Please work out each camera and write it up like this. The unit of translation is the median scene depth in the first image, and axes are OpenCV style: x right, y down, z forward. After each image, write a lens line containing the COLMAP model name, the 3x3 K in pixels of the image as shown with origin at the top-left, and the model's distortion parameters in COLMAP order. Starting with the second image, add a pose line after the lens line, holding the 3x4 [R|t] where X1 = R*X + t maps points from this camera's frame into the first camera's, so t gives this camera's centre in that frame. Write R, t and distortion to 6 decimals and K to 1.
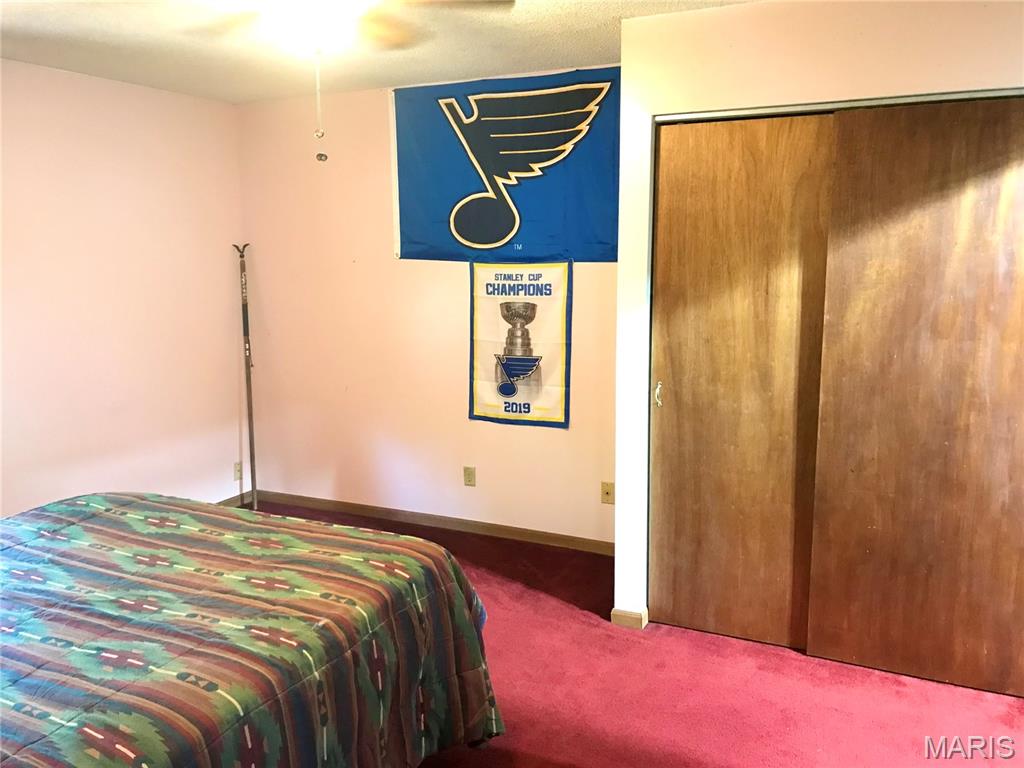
lens RADIAL K [[836.0, 0, 513.2], [0, 836.0, 378.4], [0, 0, 1]] dist [0.048256, -0.091120]
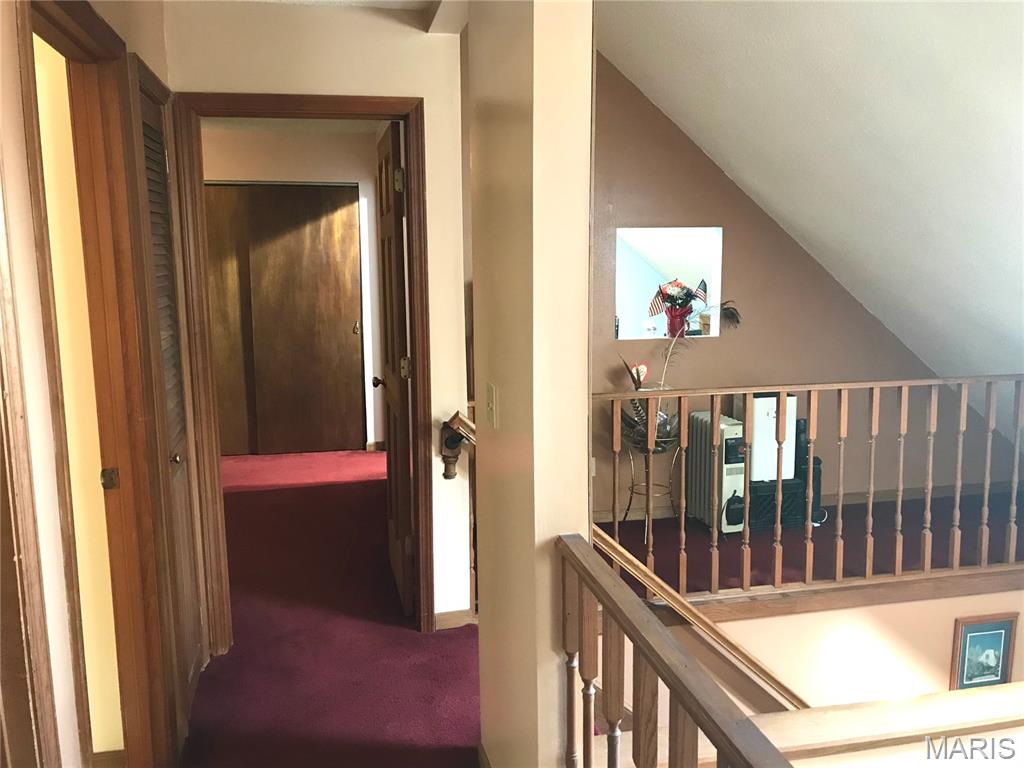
lens RADIAL K [[836.0, 0, 510.2], [0, 836.0, 381.6], [0, 0, 1]] dist [0.048256, -0.091120]
pose [[0.771609, -0.084655, 0.630439, -0.482709], [0.093992, 0.995399, 0.018623, 0.196563], [-0.629115, 0.044886, 0.776015, -1.040761]]
